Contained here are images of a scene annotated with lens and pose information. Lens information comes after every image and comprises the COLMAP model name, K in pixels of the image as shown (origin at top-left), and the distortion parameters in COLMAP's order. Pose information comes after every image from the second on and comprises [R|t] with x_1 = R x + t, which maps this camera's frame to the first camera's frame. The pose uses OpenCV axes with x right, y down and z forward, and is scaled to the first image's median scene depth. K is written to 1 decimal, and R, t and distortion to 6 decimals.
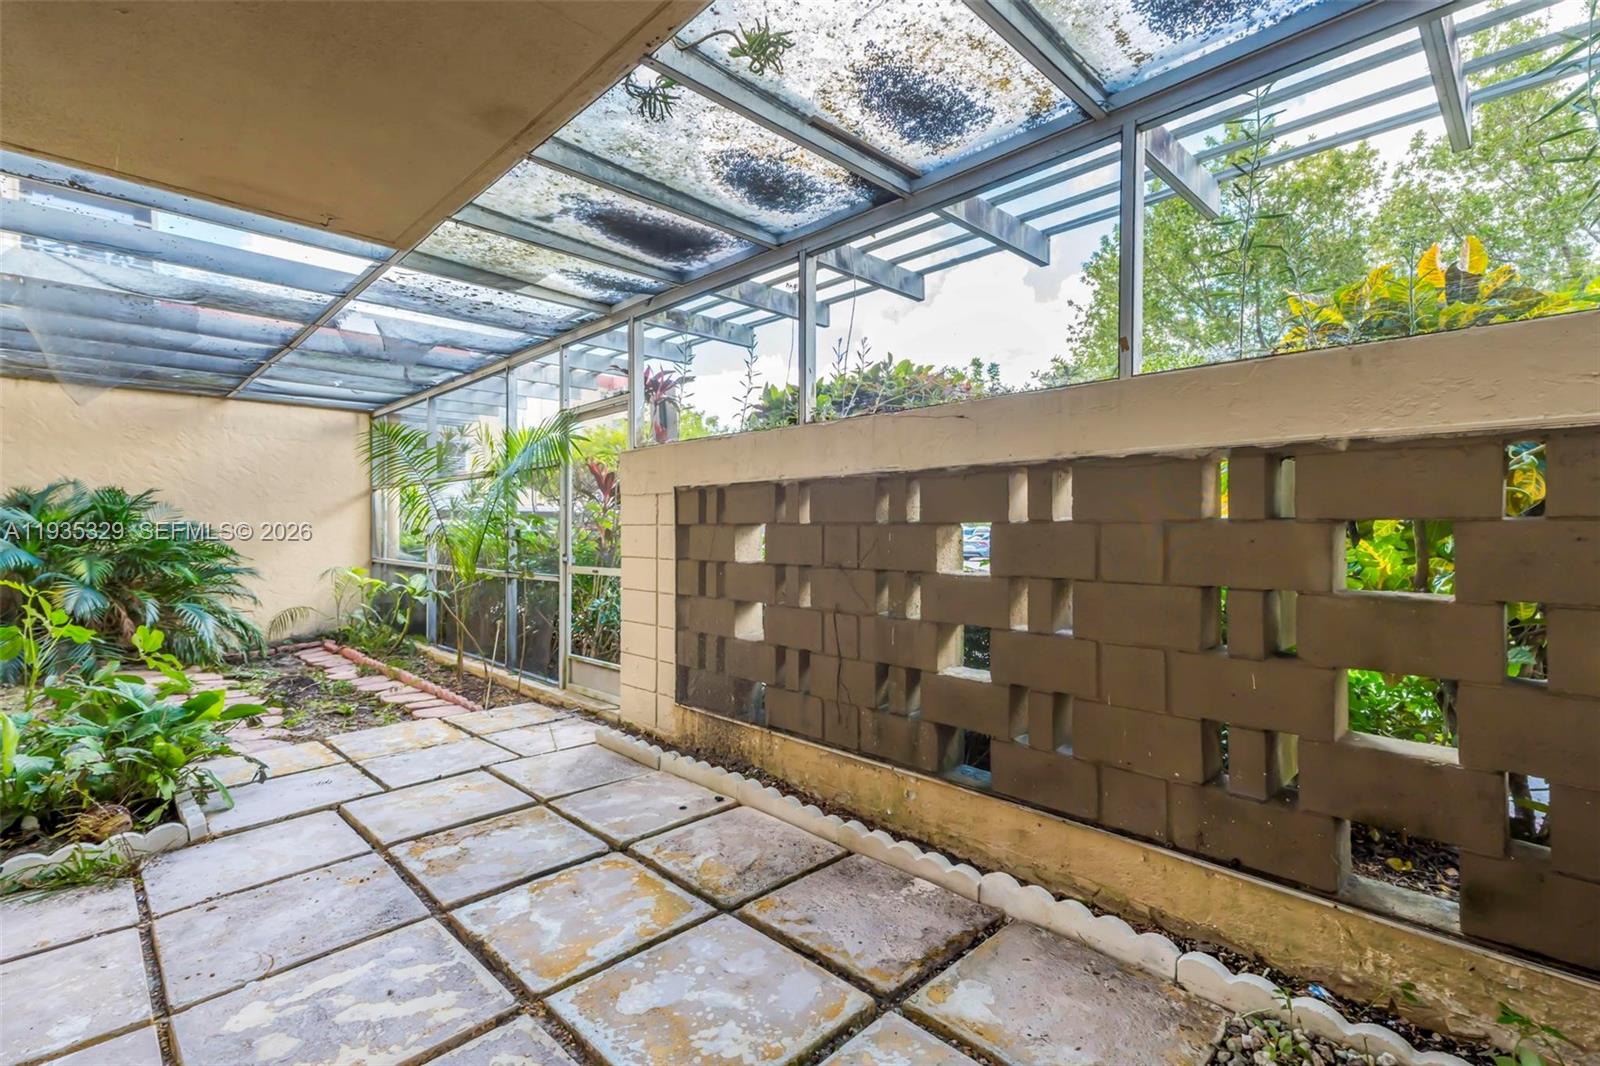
lens RADIAL K [[720.9, 0, 806.1], [0, 720.9, 528.9], [0, 0, 1]] dist [0.037091, -0.000840]
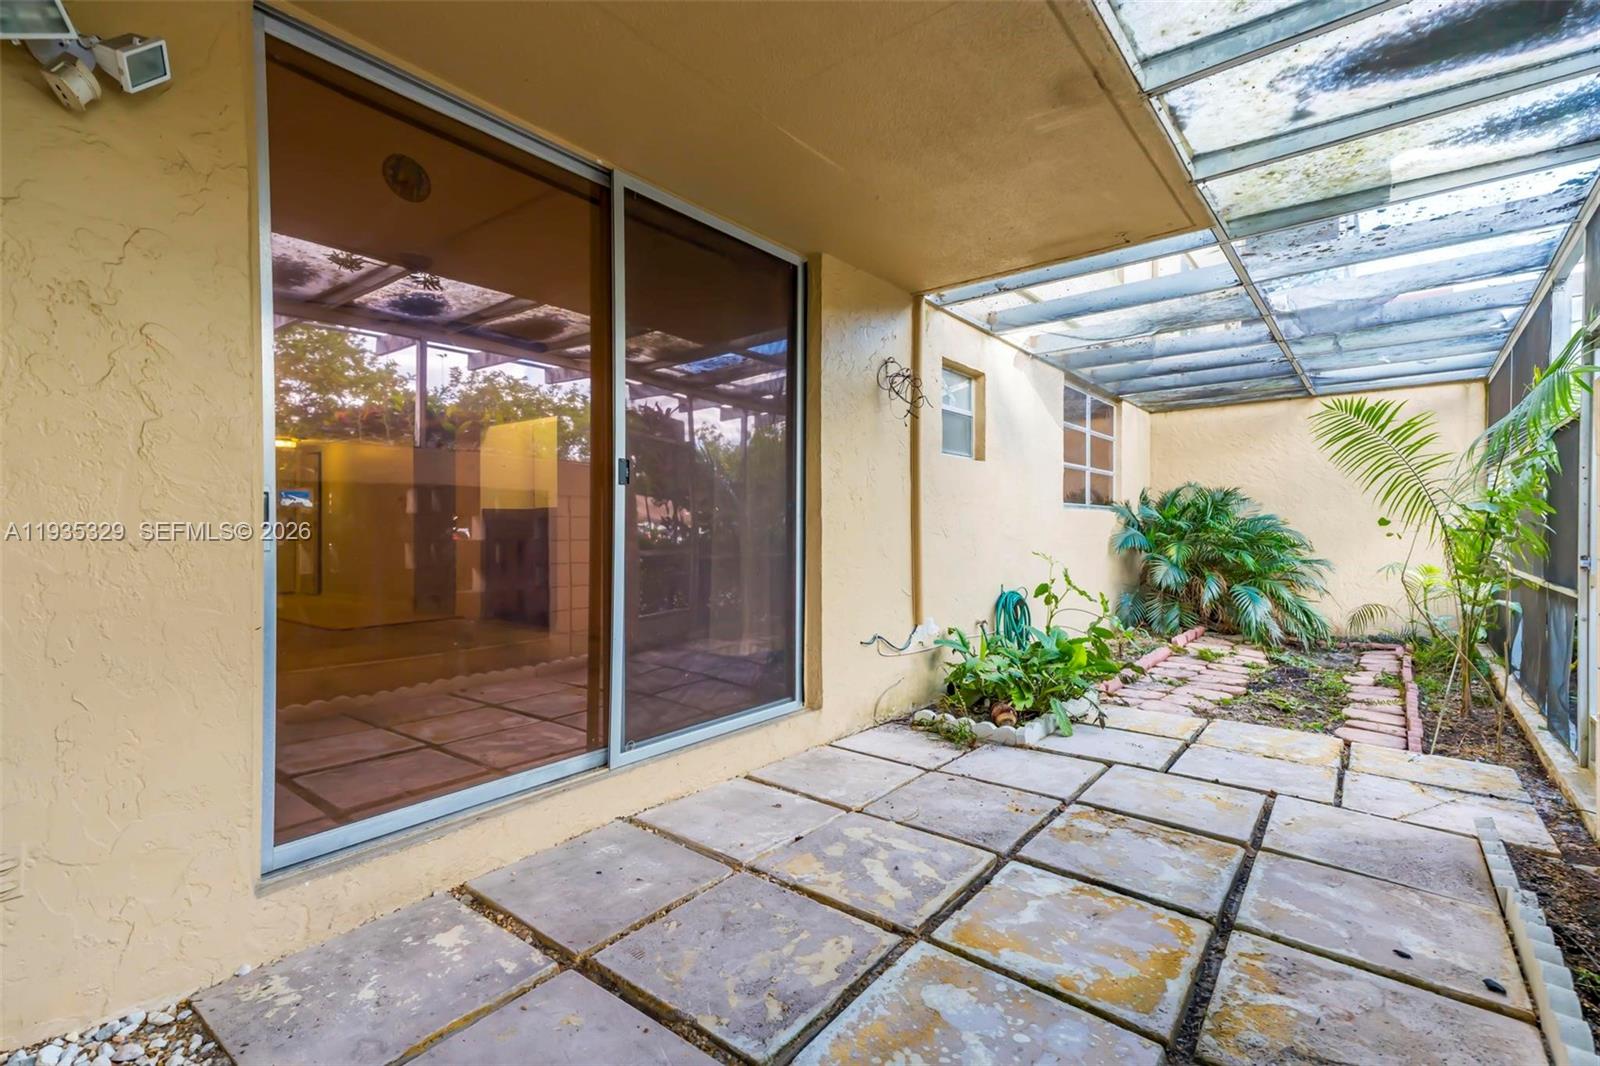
lens RADIAL K [[720.9, 0, 806.1], [0, 720.9, 528.9], [0, 0, 1]] dist [0.037091, -0.000840]
pose [[0.114628, 0.005334, -0.993394, 0.436139], [-0.002642, 0.999984, 0.005064, 0.018212], [0.993405, 0.002044, 0.114640, 0.447823]]
